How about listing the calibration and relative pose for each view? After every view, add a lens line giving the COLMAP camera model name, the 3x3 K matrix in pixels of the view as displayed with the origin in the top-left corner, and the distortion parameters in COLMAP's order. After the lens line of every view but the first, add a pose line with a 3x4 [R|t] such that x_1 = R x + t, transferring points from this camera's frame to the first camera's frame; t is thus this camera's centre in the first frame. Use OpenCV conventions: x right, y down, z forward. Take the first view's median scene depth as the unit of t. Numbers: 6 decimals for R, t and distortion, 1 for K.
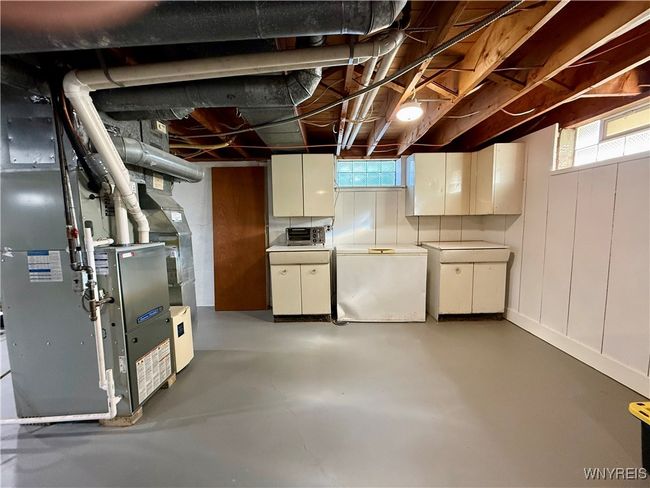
lens RADIAL K [[259.9, 0, 326.3], [0, 259.9, 244.6], [0, 0, 1]] dist [-0.001132, 0.000001]
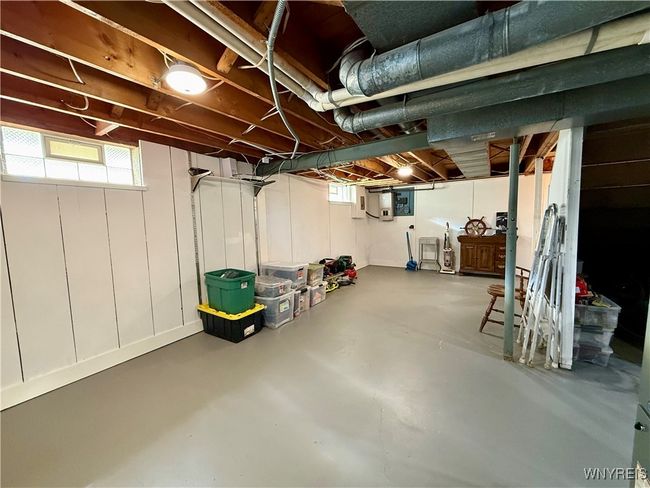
lens RADIAL K [[259.9, 0, 324.6], [0, 259.9, 242.6], [0, 0, 1]] dist [-0.001132, 0.000001]
pose [[-0.842422, -0.017426, 0.538536, -0.339742], [0.085277, 0.982568, 0.165191, -0.161520], [-0.532027, 0.185086, -0.826251, 1.340405]]
